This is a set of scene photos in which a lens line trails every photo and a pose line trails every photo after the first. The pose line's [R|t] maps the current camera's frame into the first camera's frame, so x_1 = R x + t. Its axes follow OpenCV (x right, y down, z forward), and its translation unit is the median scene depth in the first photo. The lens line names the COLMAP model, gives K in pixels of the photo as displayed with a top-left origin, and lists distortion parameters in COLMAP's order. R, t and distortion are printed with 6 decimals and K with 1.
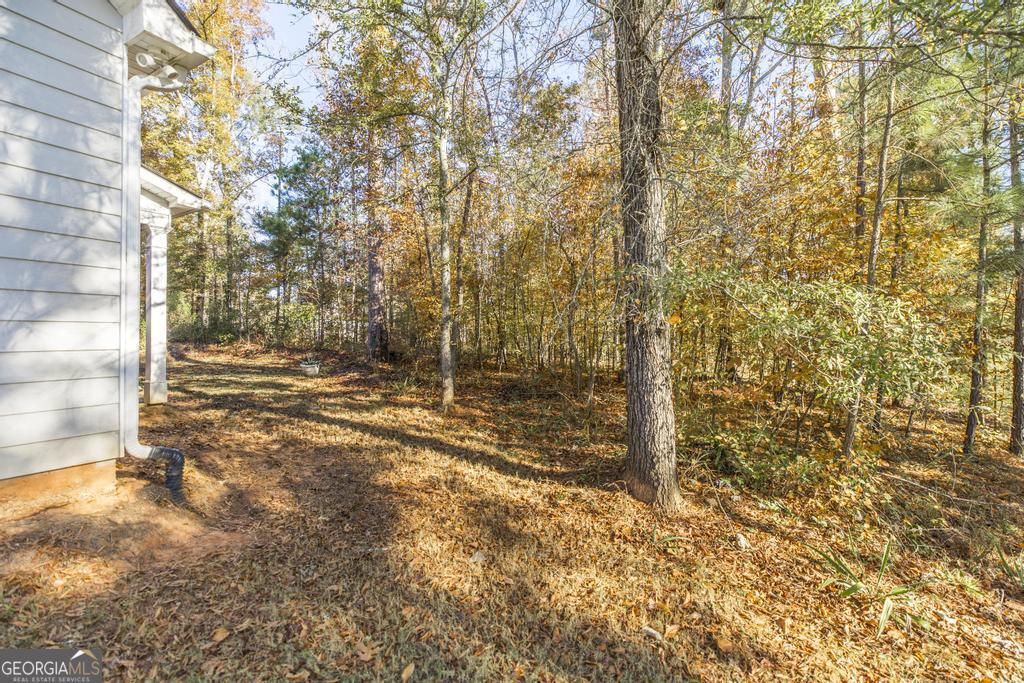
lens RADIAL K [[438.3, 0, 511.5], [0, 438.3, 339.2], [0, 0, 1]] dist [-0.001252, -0.000004]
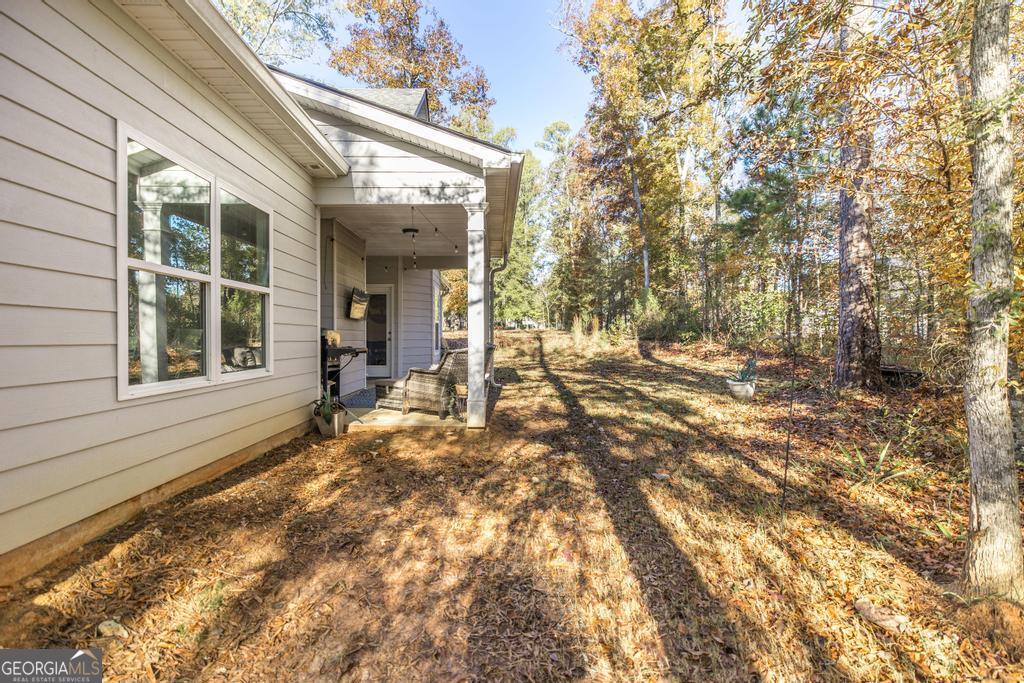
lens RADIAL K [[464.5, 0, 509.7], [0, 464.5, 338.0], [0, 0, 1]] dist [-0.002336, -0.000167]
pose [[0.506906, 0.016230, -0.861849, -0.031108], [-0.009107, 0.999868, 0.013473, -0.017740], [0.861953, 0.001019, 0.506987, 0.409480]]
